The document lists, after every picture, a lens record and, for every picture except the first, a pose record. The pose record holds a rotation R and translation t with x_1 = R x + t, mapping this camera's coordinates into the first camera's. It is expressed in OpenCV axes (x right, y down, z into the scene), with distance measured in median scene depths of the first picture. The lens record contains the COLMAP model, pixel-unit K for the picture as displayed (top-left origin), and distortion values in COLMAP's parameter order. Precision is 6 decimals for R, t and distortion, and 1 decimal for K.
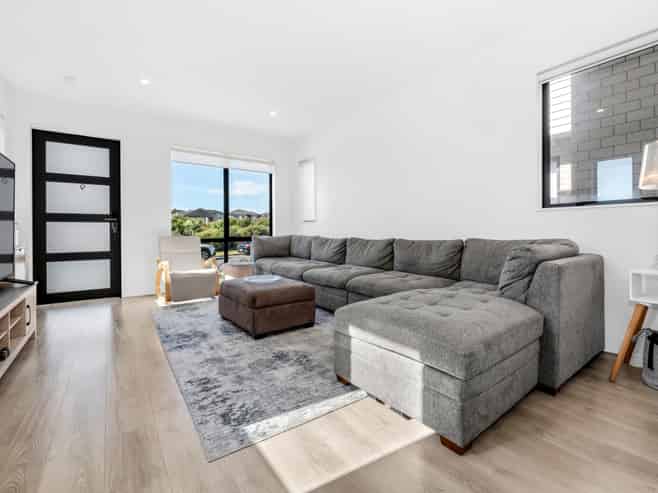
lens RADIAL K [[298.1, 0, 329.0], [0, 298.1, 246.5], [0, 0, 1]] dist [0.000365, 0.000192]
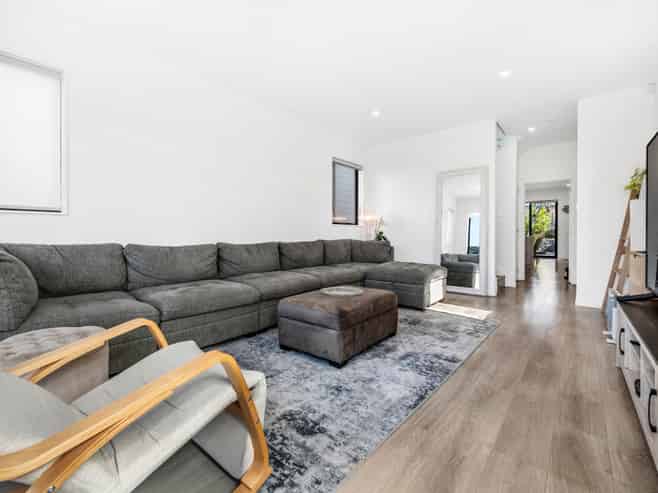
lens RADIAL K [[298.1, 0, 329.0], [0, 298.1, 246.5], [0, 0, 1]] dist [0.000365, 0.000192]
pose [[-0.249439, -0.024152, 0.968089, -1.408782], [0.037506, 0.998698, 0.034579, -0.066225], [-0.967664, 0.044935, -0.248209, 1.697980]]
